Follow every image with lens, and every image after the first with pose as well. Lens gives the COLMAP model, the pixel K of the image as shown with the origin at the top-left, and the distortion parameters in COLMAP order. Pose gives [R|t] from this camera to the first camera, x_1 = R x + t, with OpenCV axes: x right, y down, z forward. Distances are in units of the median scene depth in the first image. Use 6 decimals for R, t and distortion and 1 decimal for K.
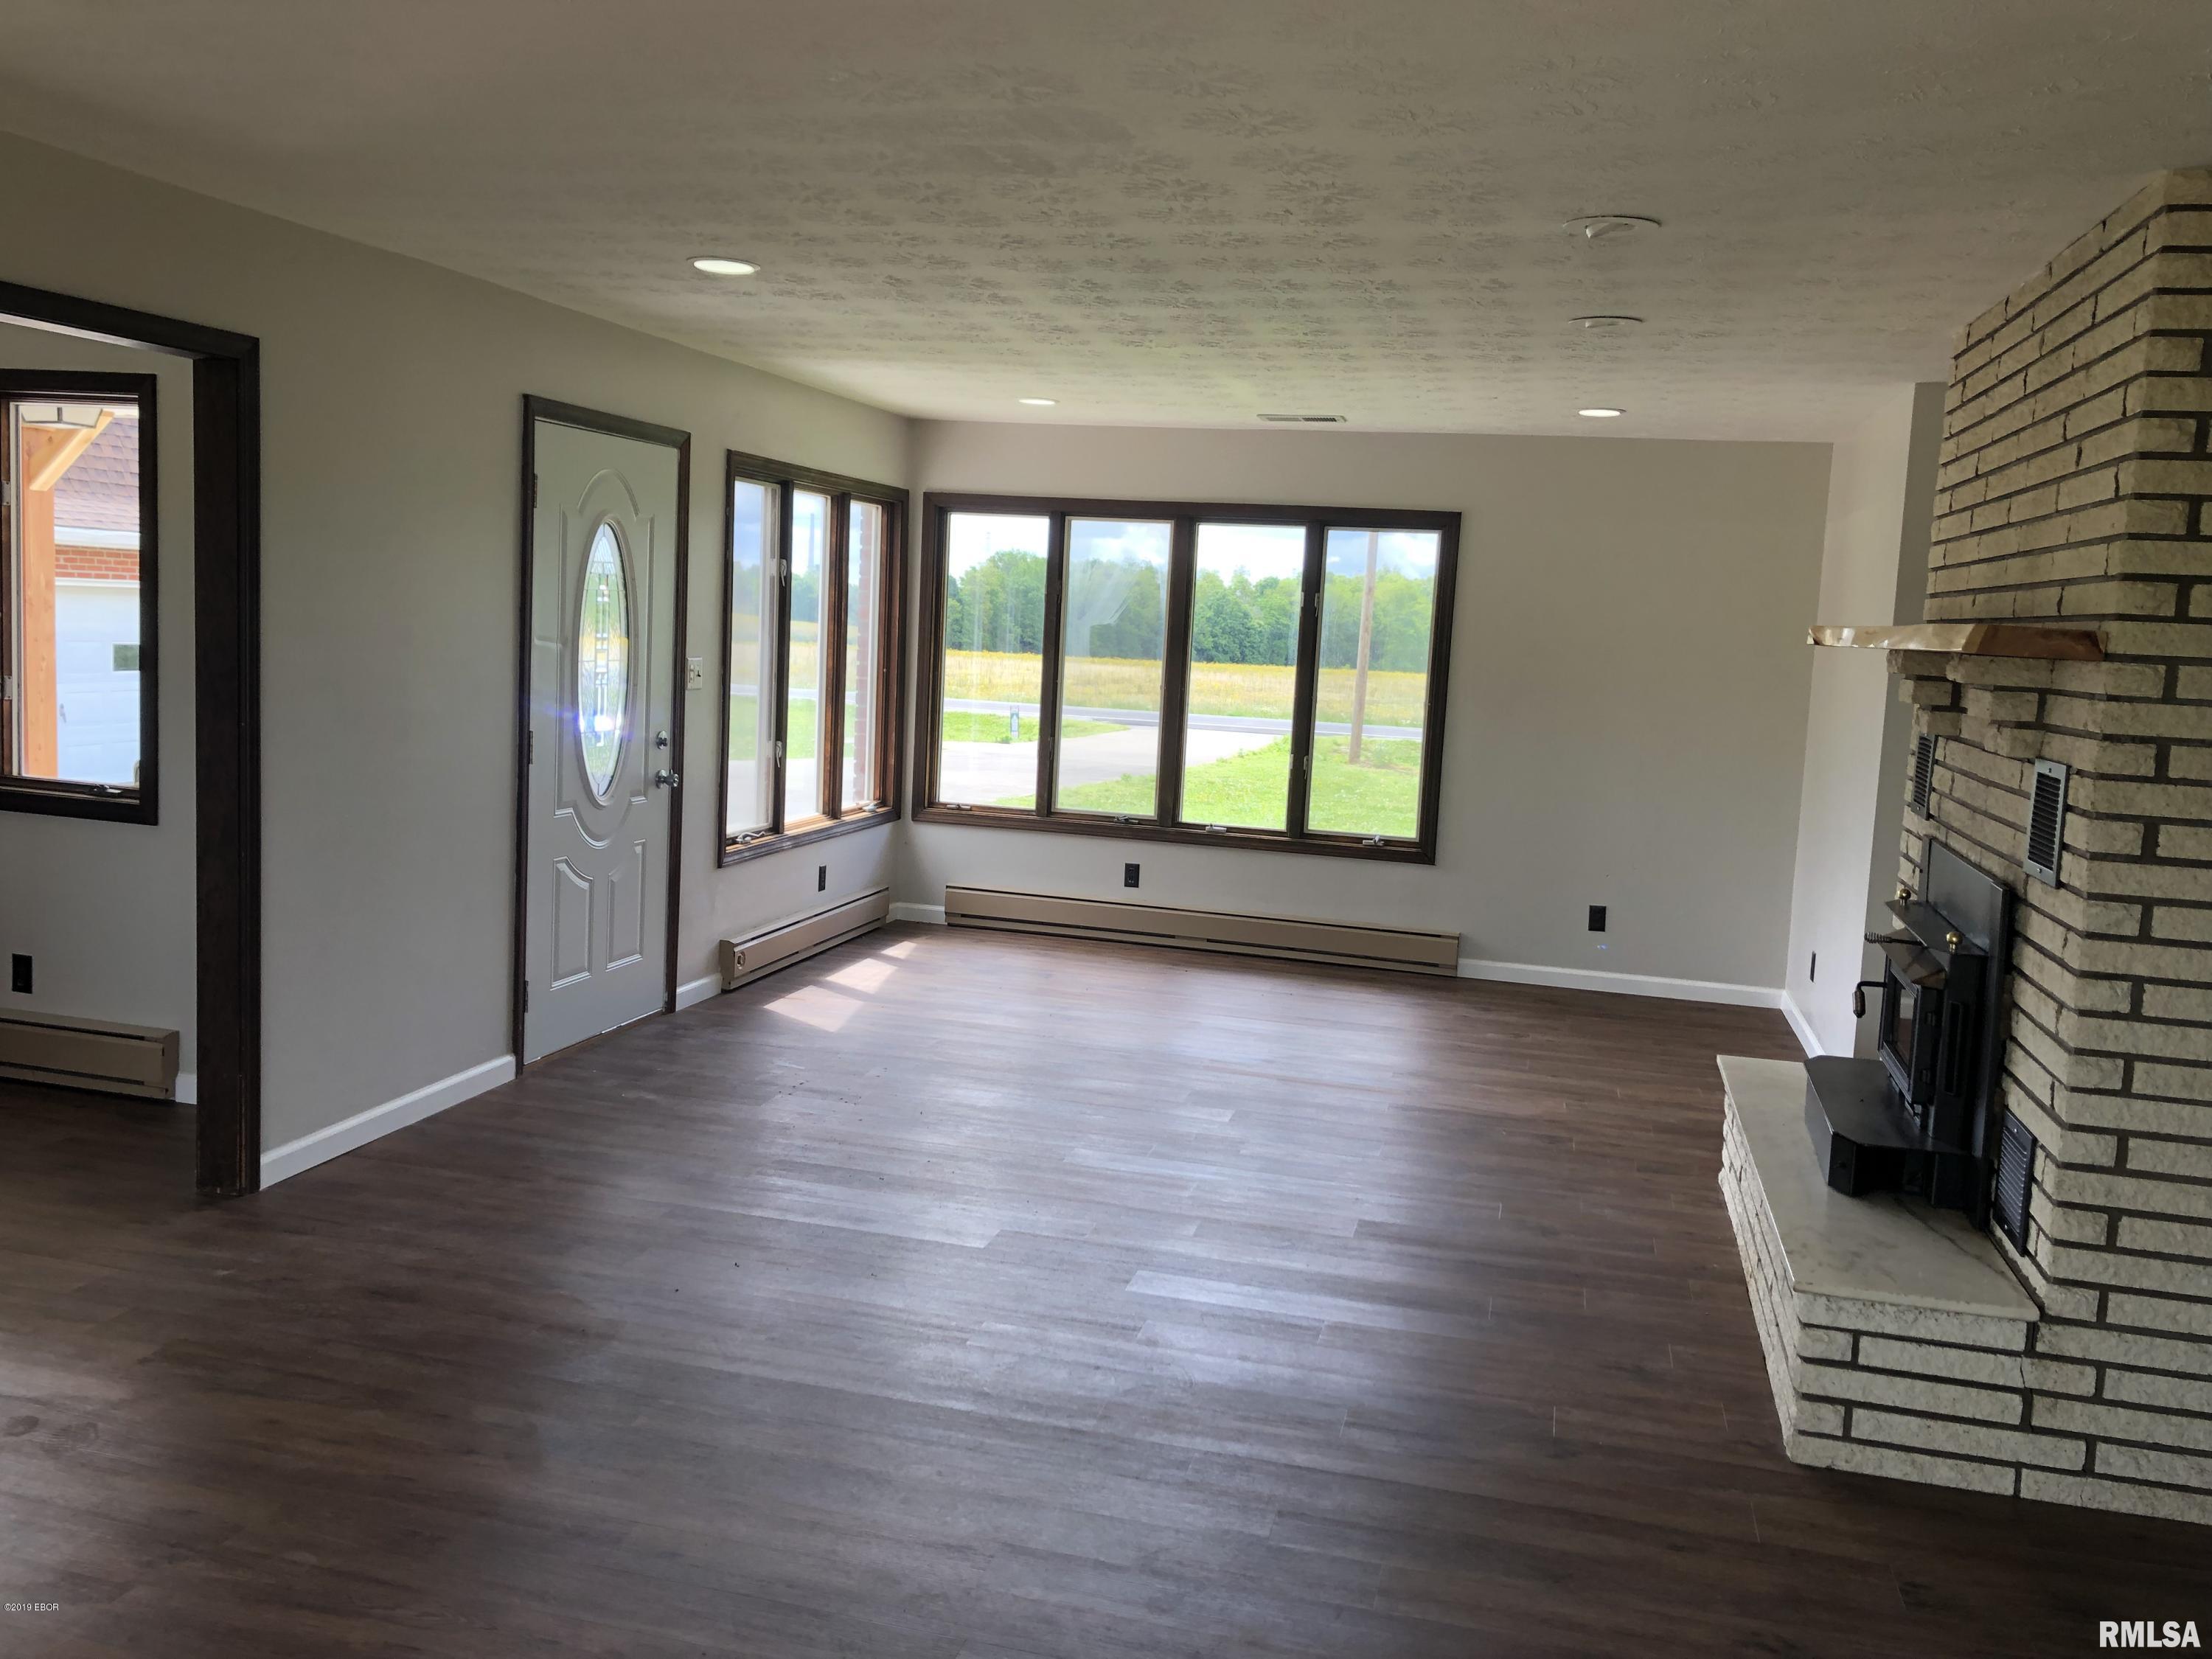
lens RADIAL K [[1805.6, 0, 1100.7], [0, 1805.6, 829.4], [0, 0, 1]] dist [0.037610, -0.023350]
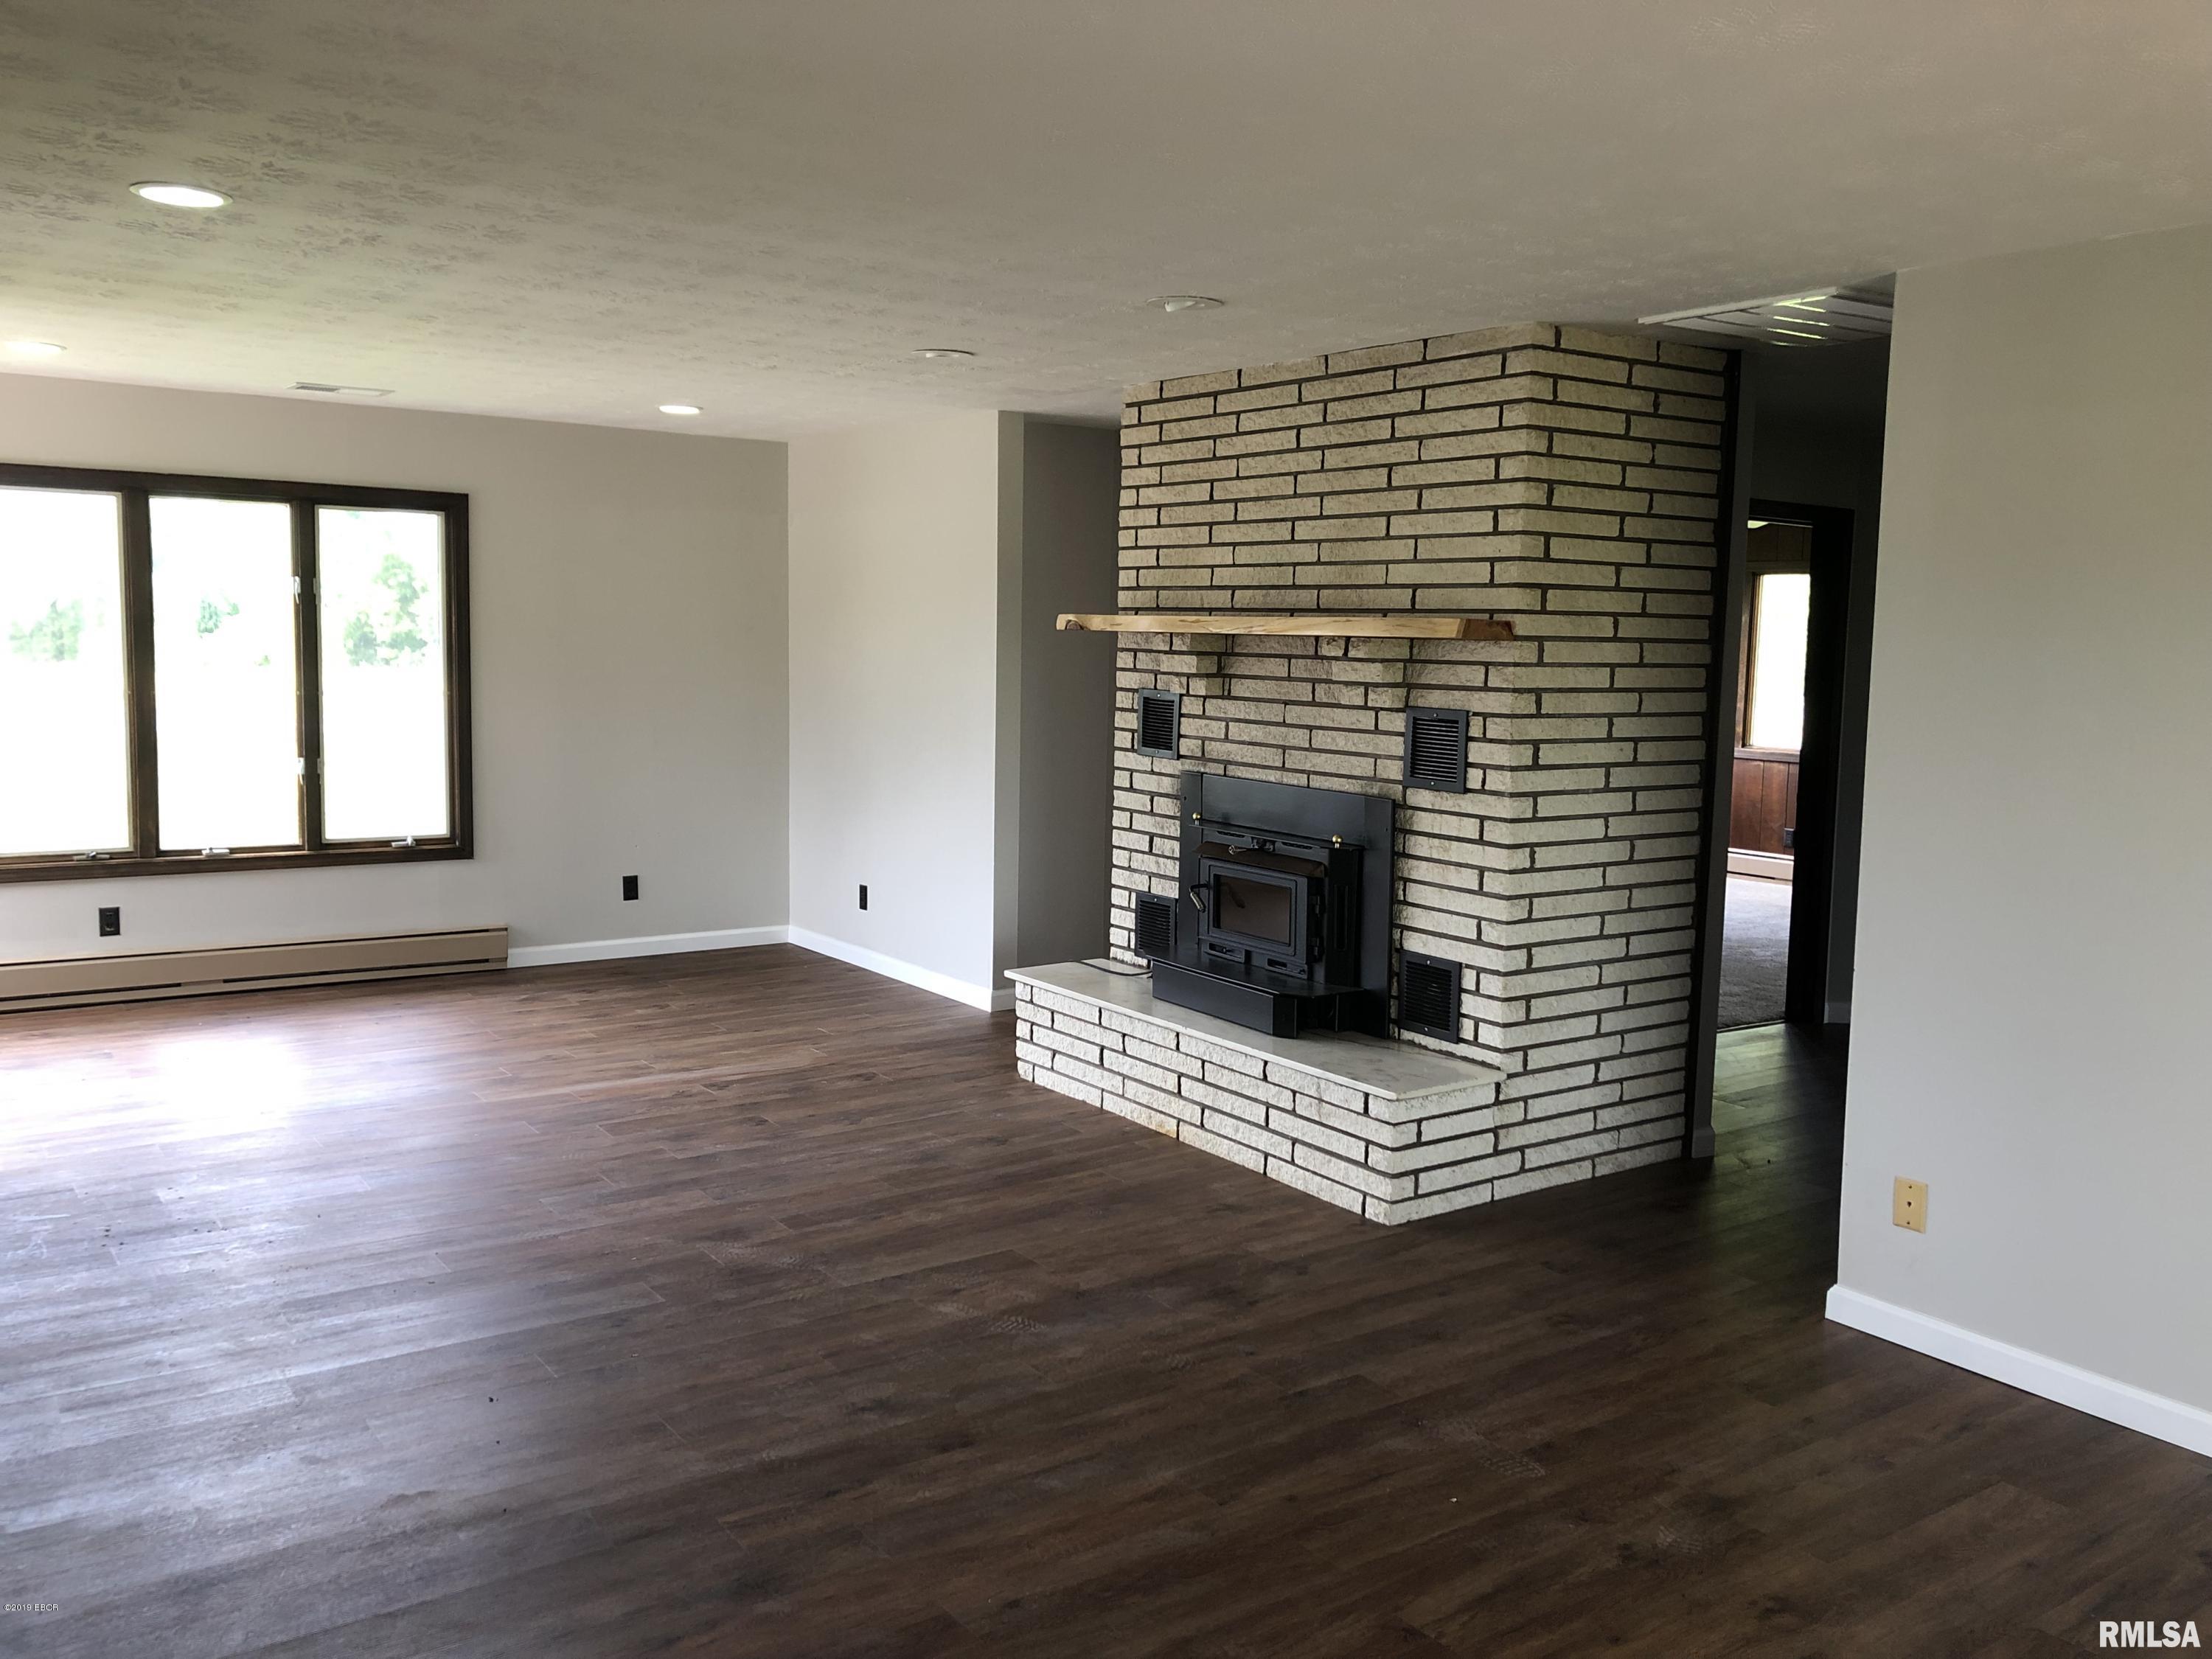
lens RADIAL K [[1805.6, 0, 1110.3], [0, 1805.6, 821.6], [0, 0, 1]] dist [0.037610, -0.023350]
pose [[0.648246, -0.118202, 0.752200, -0.768529], [0.102277, 0.992442, 0.067812, -0.073859], [-0.754531, 0.032974, 0.655436, 0.250444]]
